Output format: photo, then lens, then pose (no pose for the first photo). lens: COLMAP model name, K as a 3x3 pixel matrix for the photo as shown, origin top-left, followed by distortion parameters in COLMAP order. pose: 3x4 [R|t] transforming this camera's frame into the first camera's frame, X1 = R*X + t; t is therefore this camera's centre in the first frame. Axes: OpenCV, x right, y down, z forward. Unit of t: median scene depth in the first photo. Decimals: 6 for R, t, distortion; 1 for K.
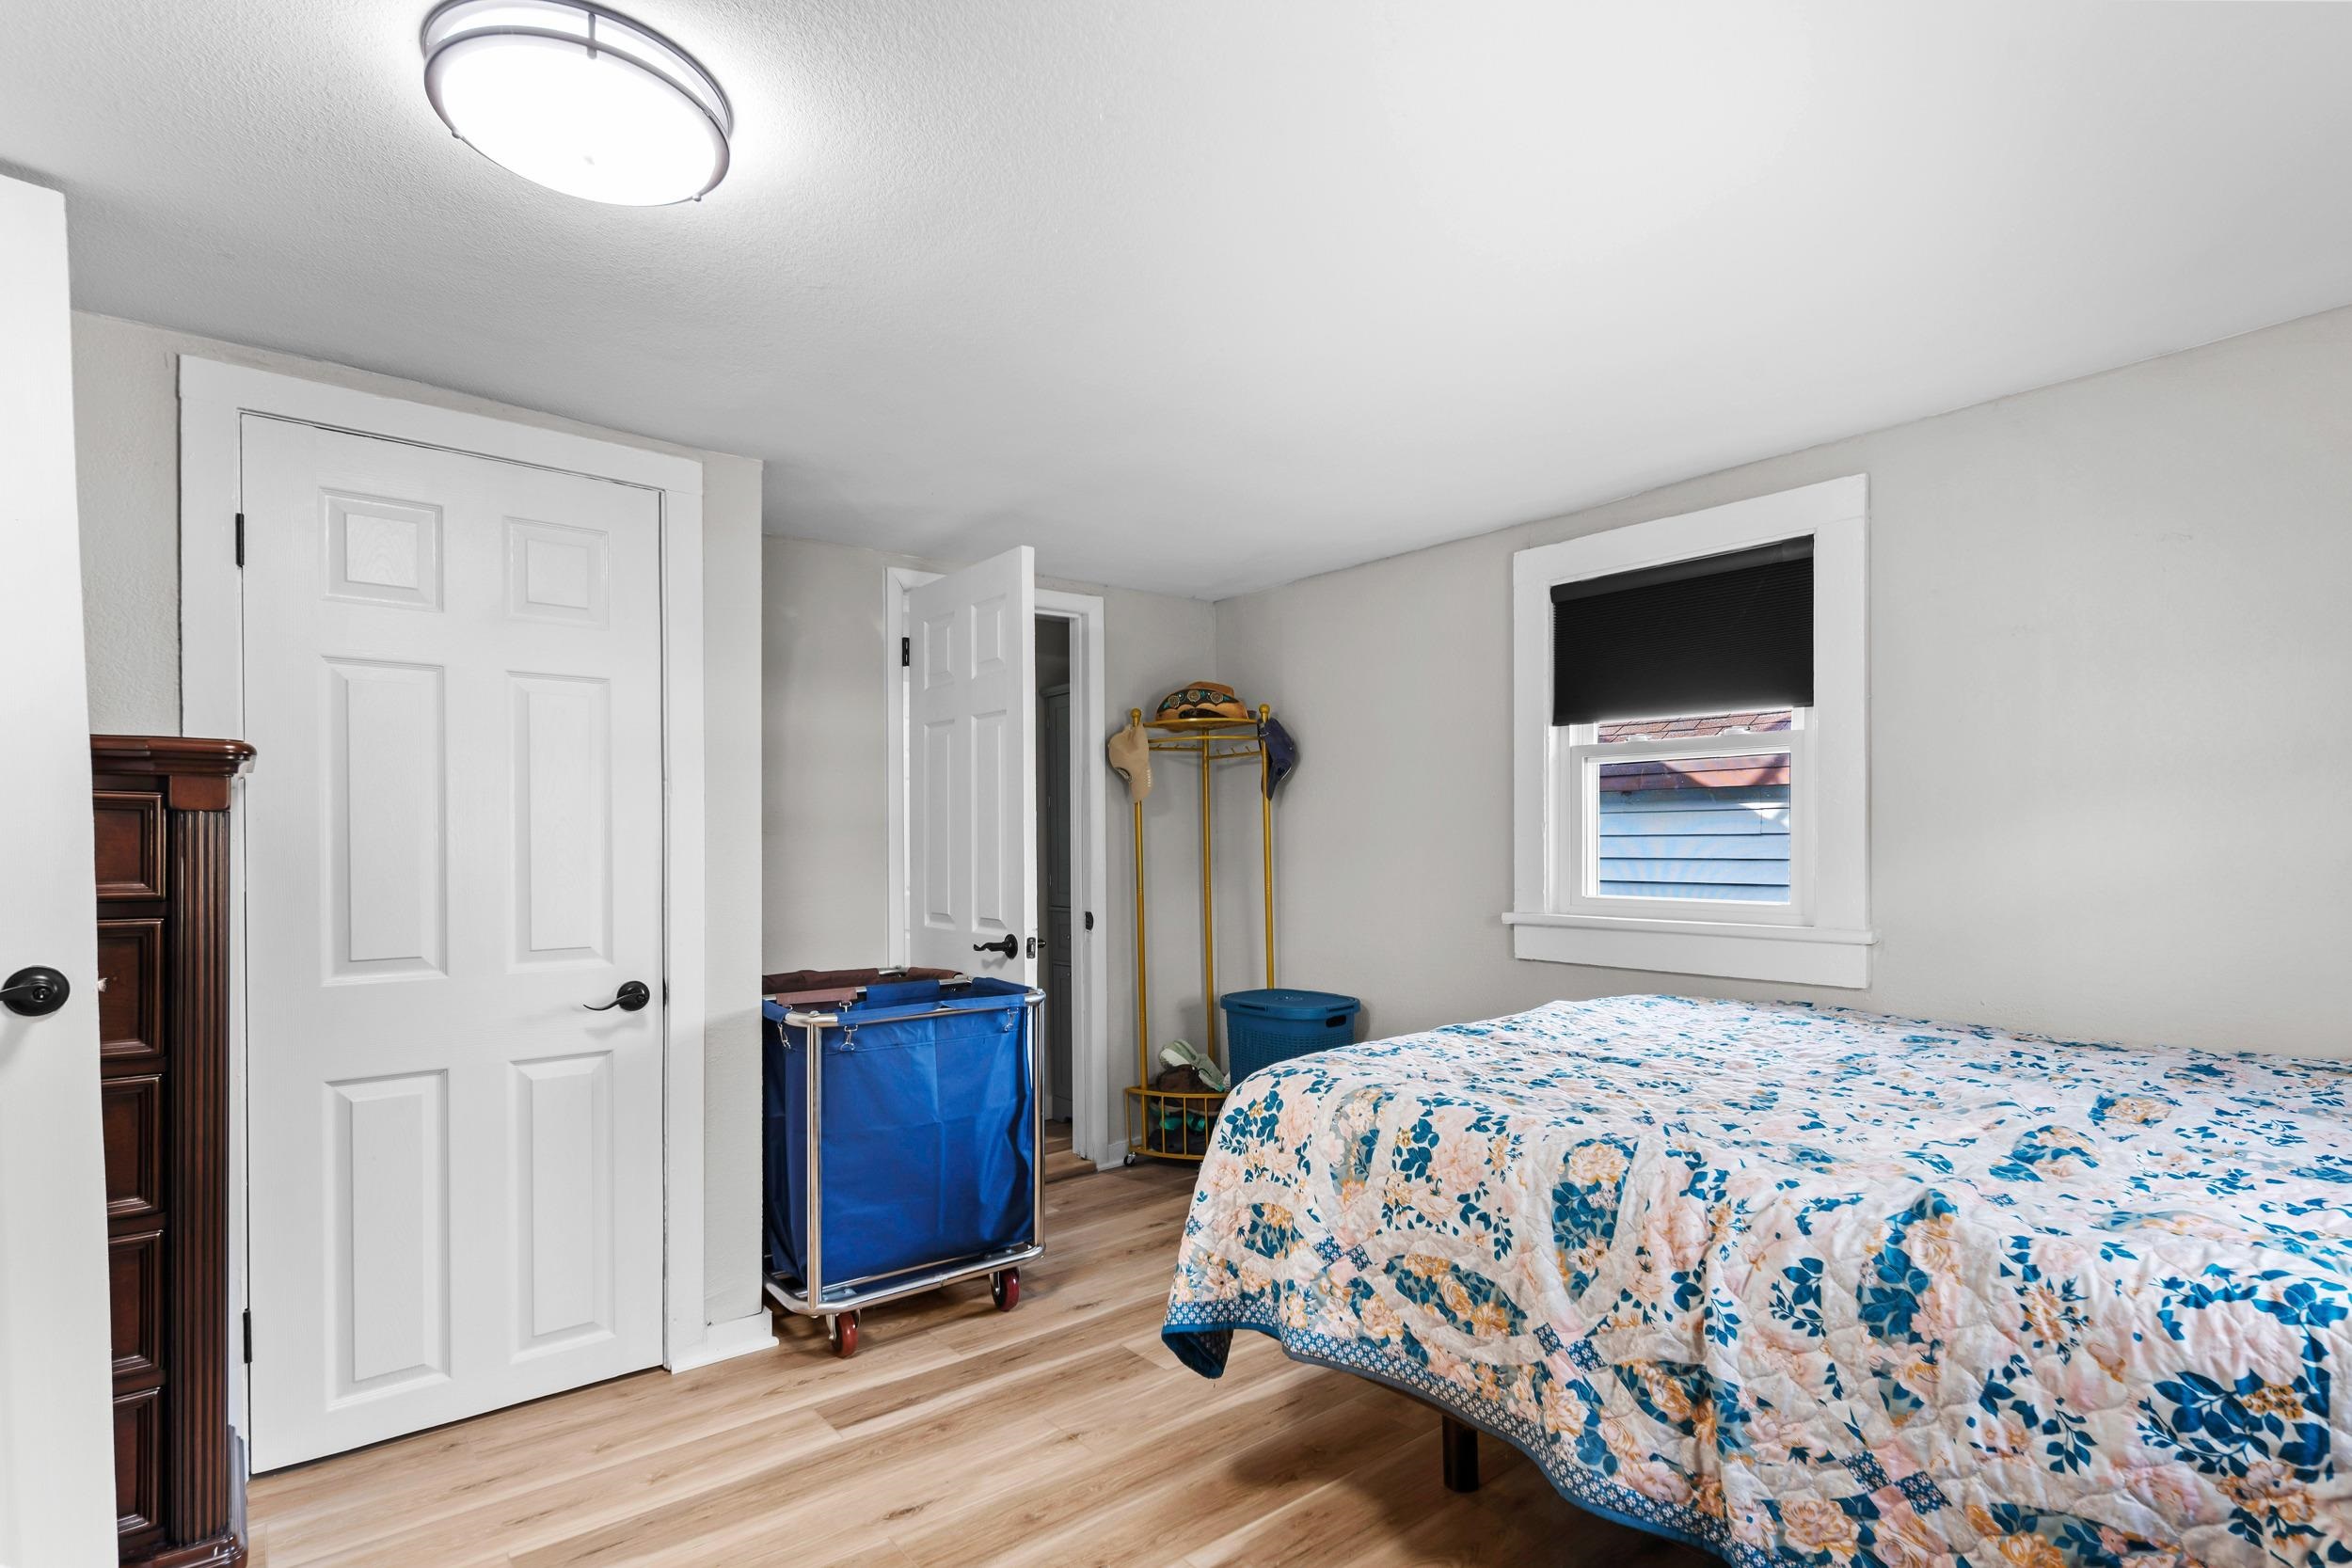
lens RADIAL K [[1154.7, 0, 1179.4], [0, 1154.7, 812.9], [0, 0, 1]] dist [-0.001720, -0.001197]
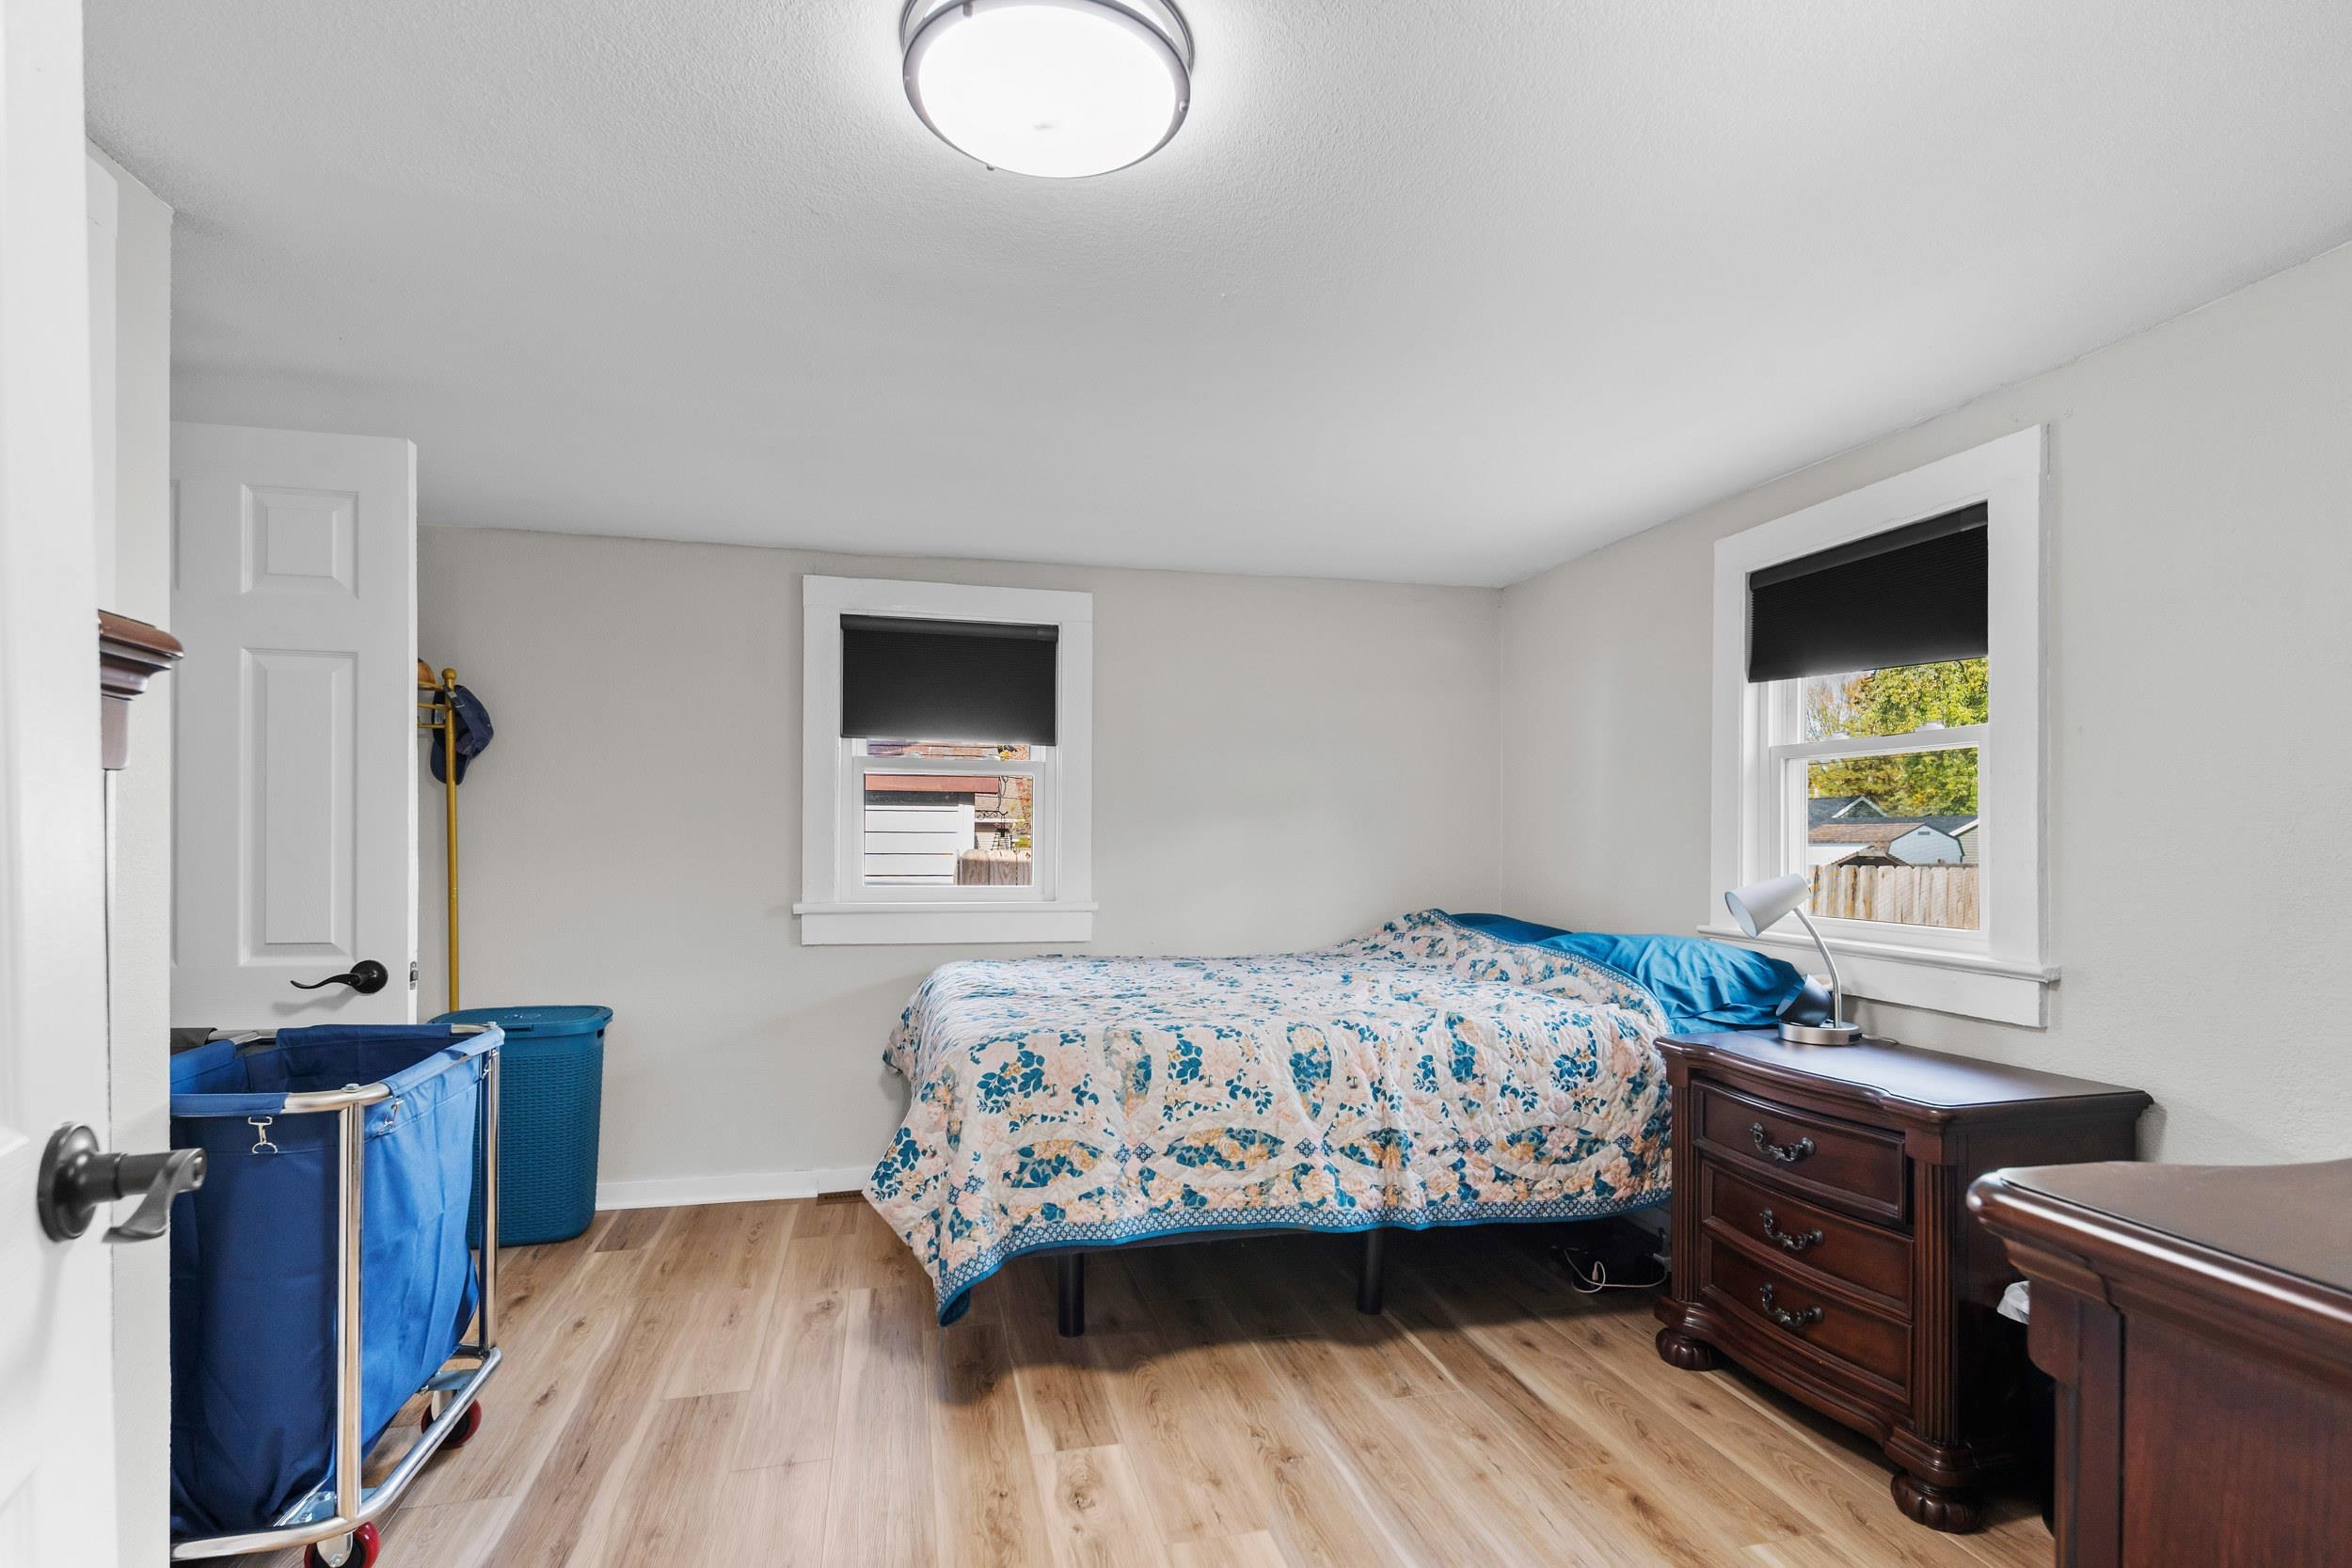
lens RADIAL K [[1154.7, 0, 1179.4], [0, 1154.7, 812.9], [0, 0, 1]] dist [-0.001720, -0.001197]
pose [[0.423567, 0.027807, 0.905438, -1.217218], [-0.033969, 0.999313, -0.014800, 0.009909], [-0.905227, -0.024488, 0.424221, 0.462914]]
